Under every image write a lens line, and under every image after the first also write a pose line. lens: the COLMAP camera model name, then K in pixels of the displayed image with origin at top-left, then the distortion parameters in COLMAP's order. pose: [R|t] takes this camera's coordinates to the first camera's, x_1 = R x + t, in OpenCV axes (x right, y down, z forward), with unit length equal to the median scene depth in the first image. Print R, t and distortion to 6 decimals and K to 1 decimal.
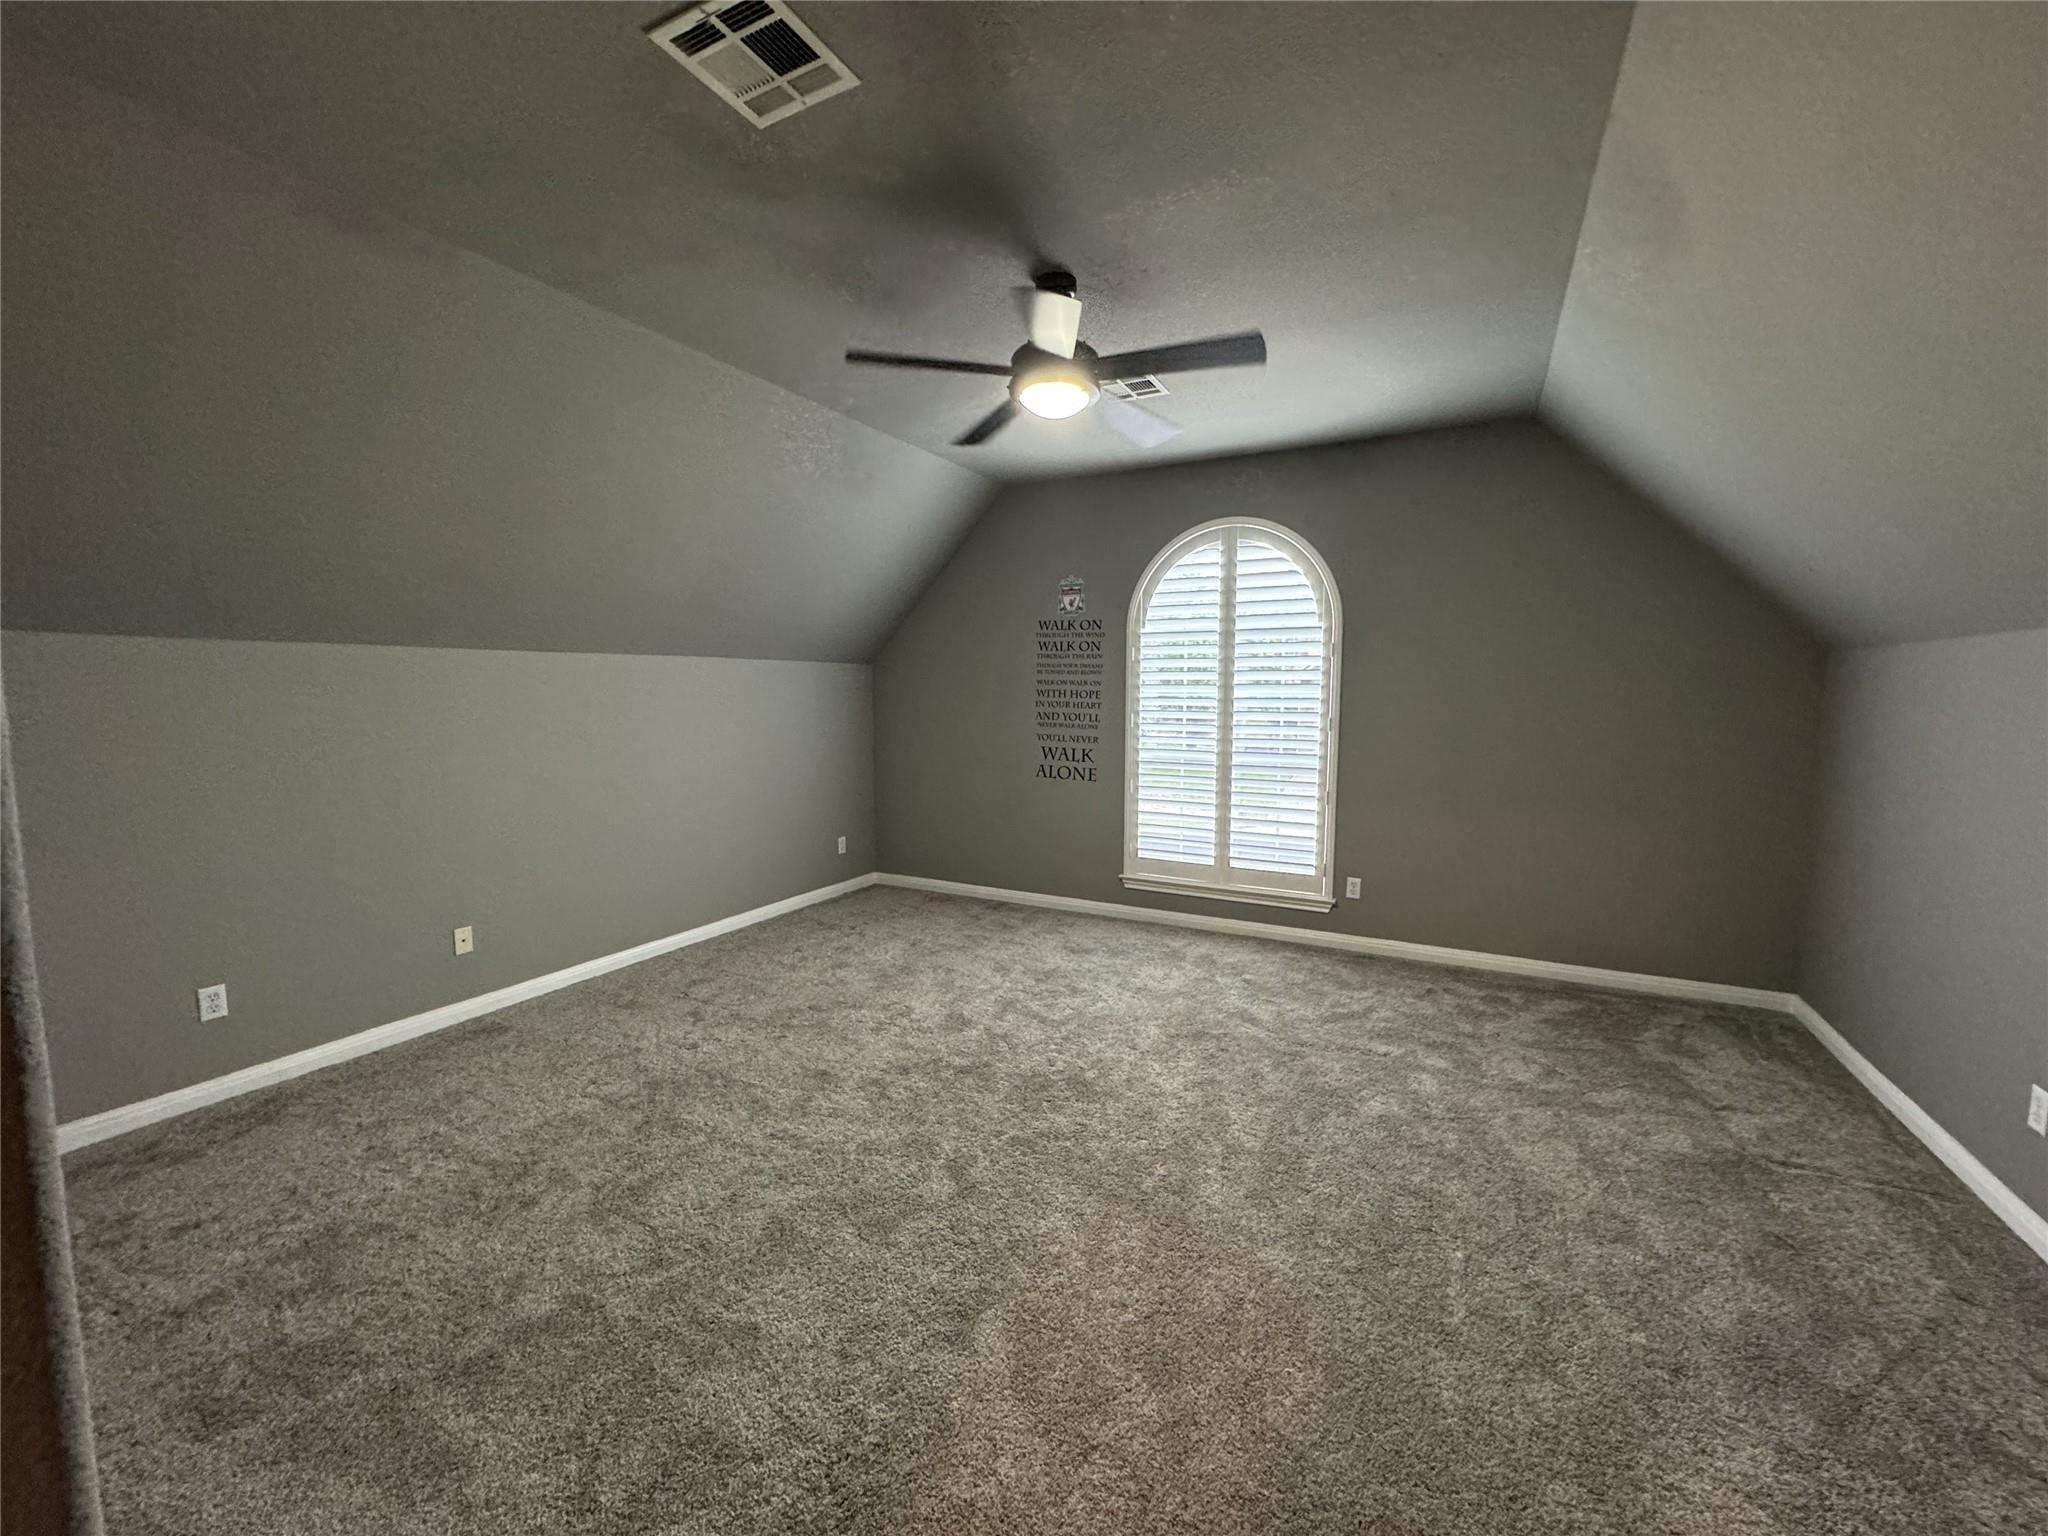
lens RADIAL K [[812.8, 0, 1024.3], [0, 812.8, 768.4], [0, 0, 1]] dist [-0.006507, 0.000244]
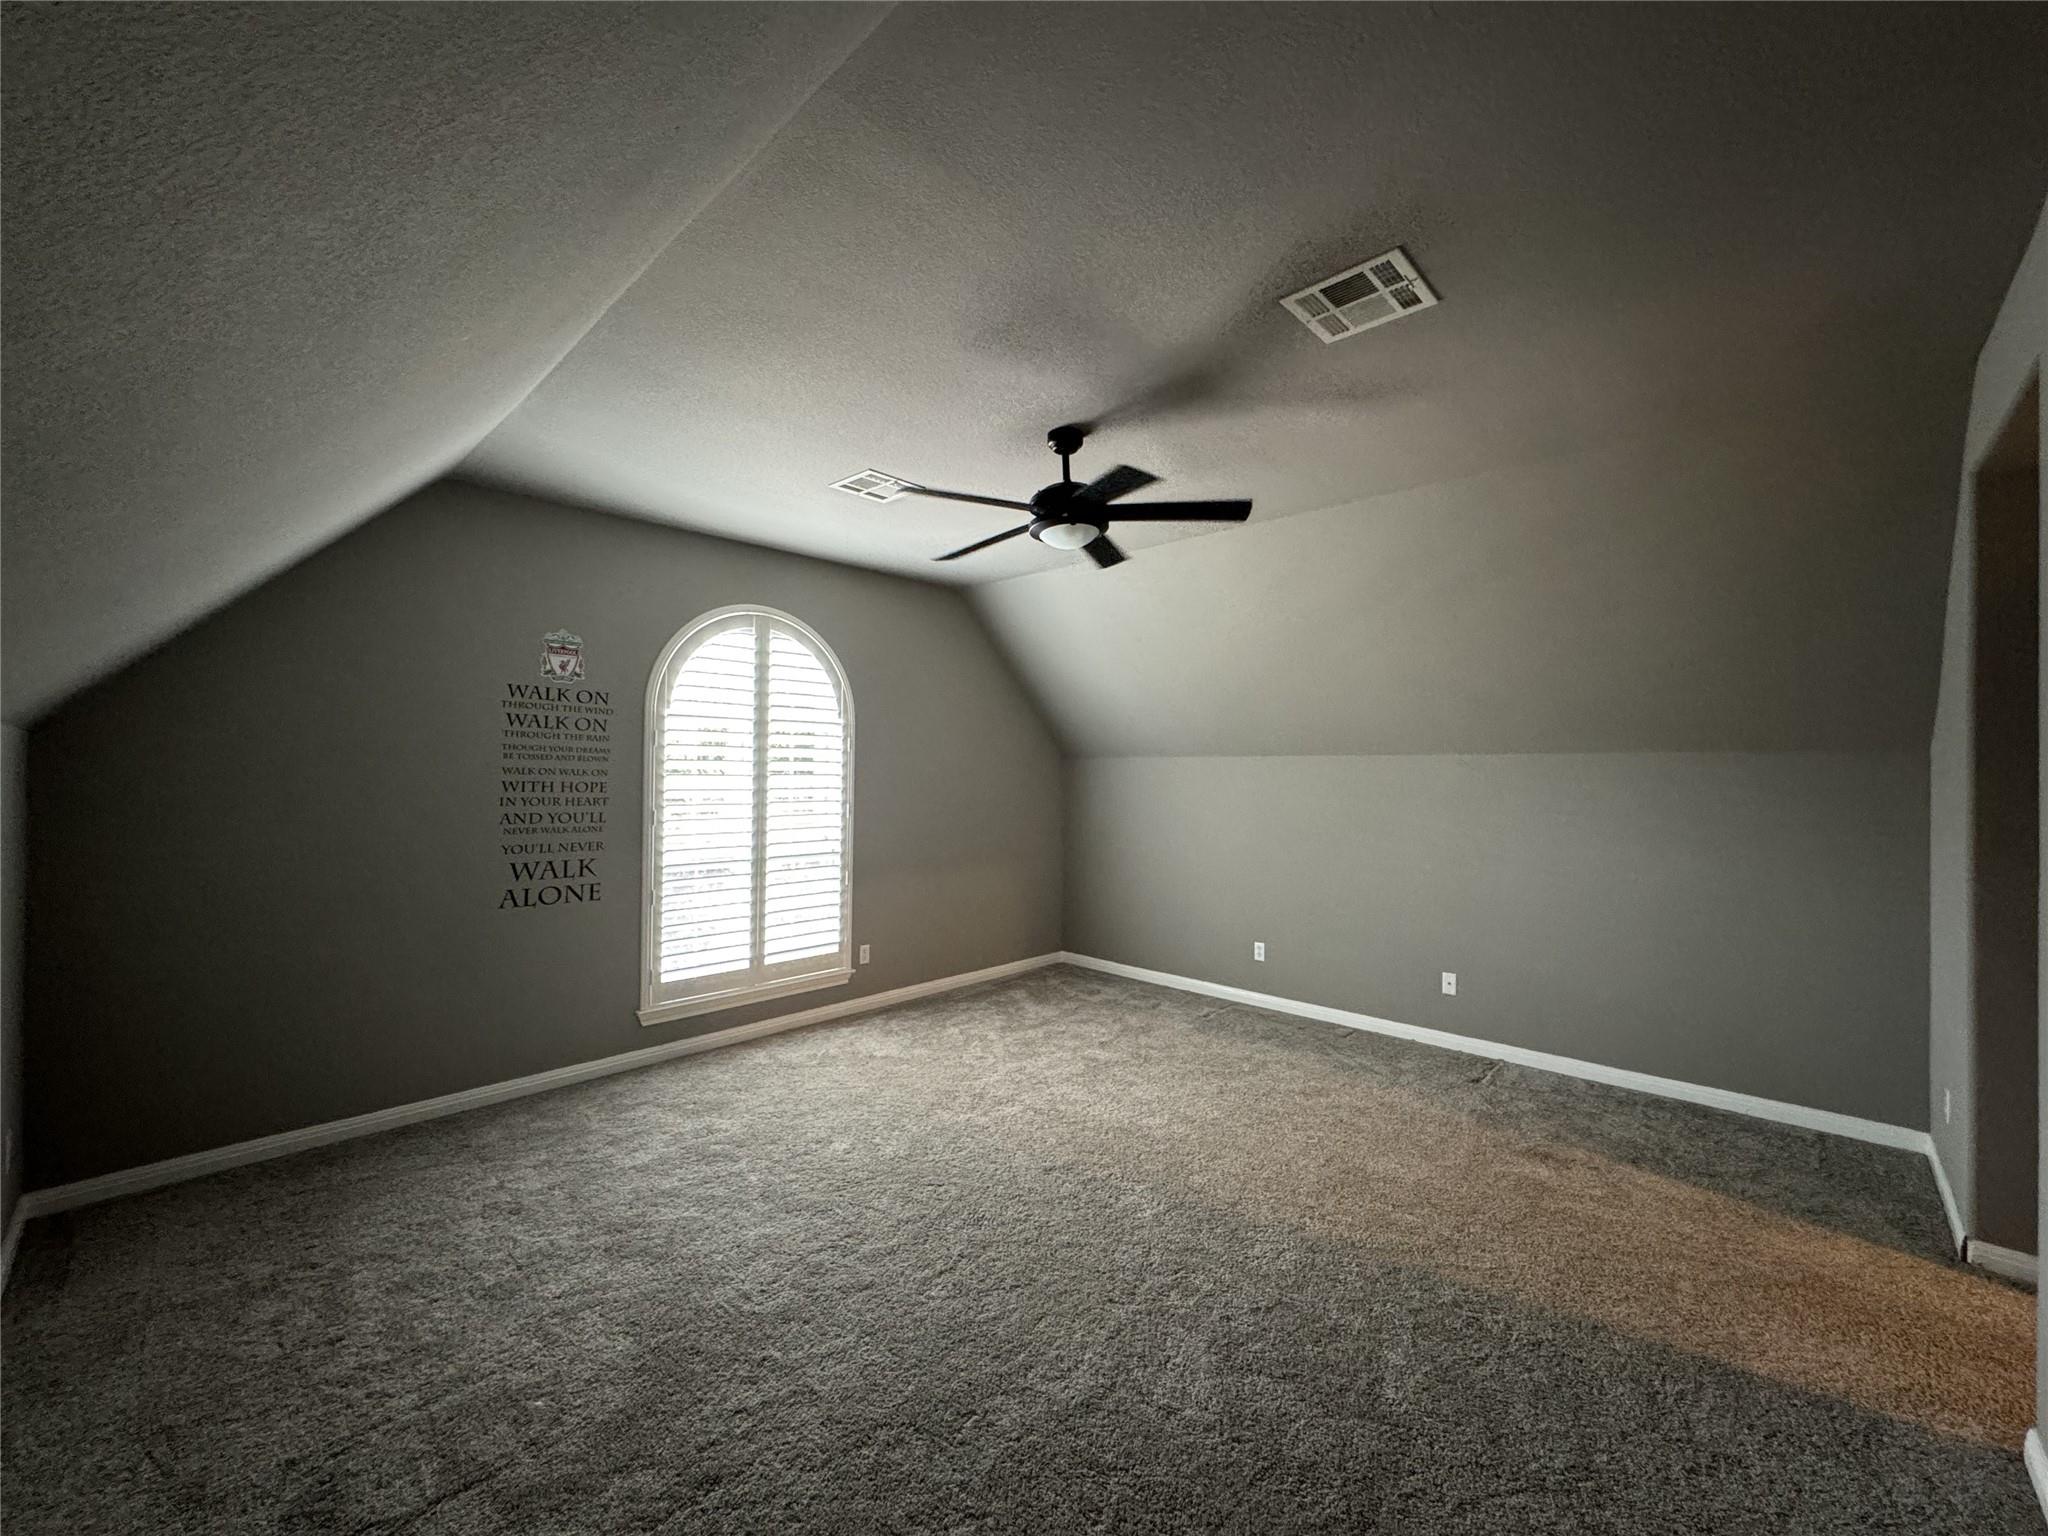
lens RADIAL K [[812.8, 0, 1022.6], [0, 812.8, 770.2], [0, 0, 1]] dist [-0.006507, 0.000244]
pose [[0.276303, 0.002680, 0.961067, -0.581525], [0.092779, 0.995251, -0.029449, -0.050260], [-0.956582, 0.097304, 0.274742, 0.430285]]
